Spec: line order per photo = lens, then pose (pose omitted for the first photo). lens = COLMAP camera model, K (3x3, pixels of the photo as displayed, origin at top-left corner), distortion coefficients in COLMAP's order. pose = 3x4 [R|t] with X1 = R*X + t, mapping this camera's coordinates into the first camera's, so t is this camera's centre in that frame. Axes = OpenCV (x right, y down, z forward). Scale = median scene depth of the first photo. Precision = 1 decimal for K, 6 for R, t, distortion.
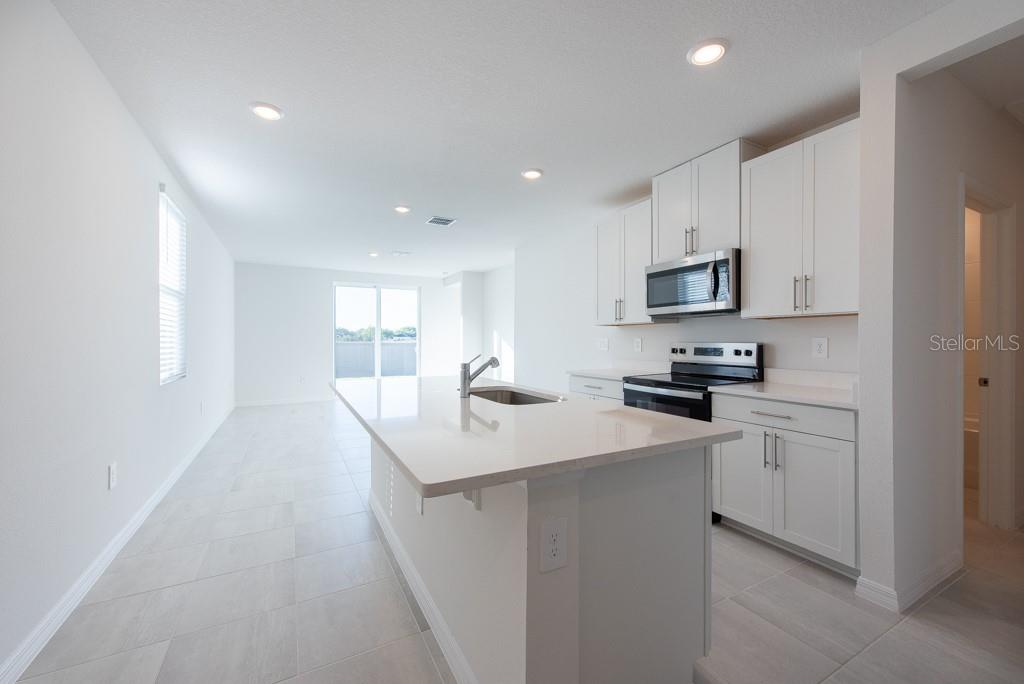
lens RADIAL K [[408.3, 0, 512.0], [0, 408.3, 342.0], [0, 0, 1]] dist [0.011651, -0.000384]
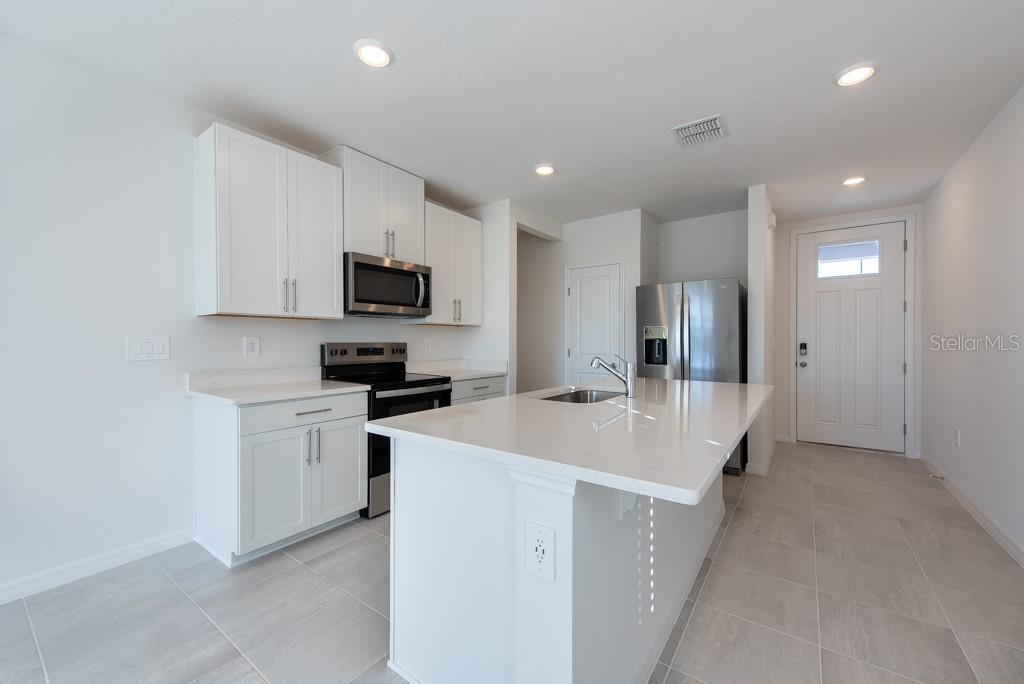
lens RADIAL K [[408.3, 0, 512.0], [0, 408.3, 342.0], [0, 0, 1]] dist [0.011651, -0.000384]
pose [[-0.438796, -0.000037, 0.898587, -0.380006], [0.000866, 1.000000, 0.000464, -0.000216], [-0.898586, 0.000982, -0.438796, 0.724043]]
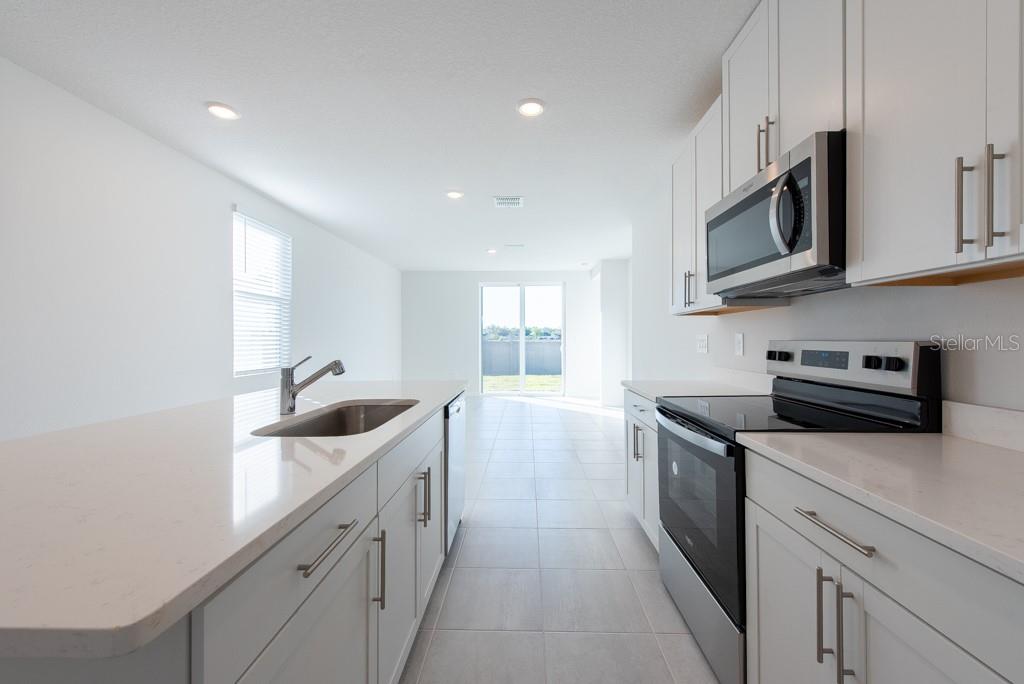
lens RADIAL K [[408.3, 0, 512.0], [0, 408.3, 342.0], [0, 0, 1]] dist [0.011651, -0.000384]
pose [[0.865075, 0.001898, -0.501638, 0.406510], [-0.000128, 0.999994, 0.003562, 0.001261], [0.501642, -0.003017, 0.865070, 0.372062]]
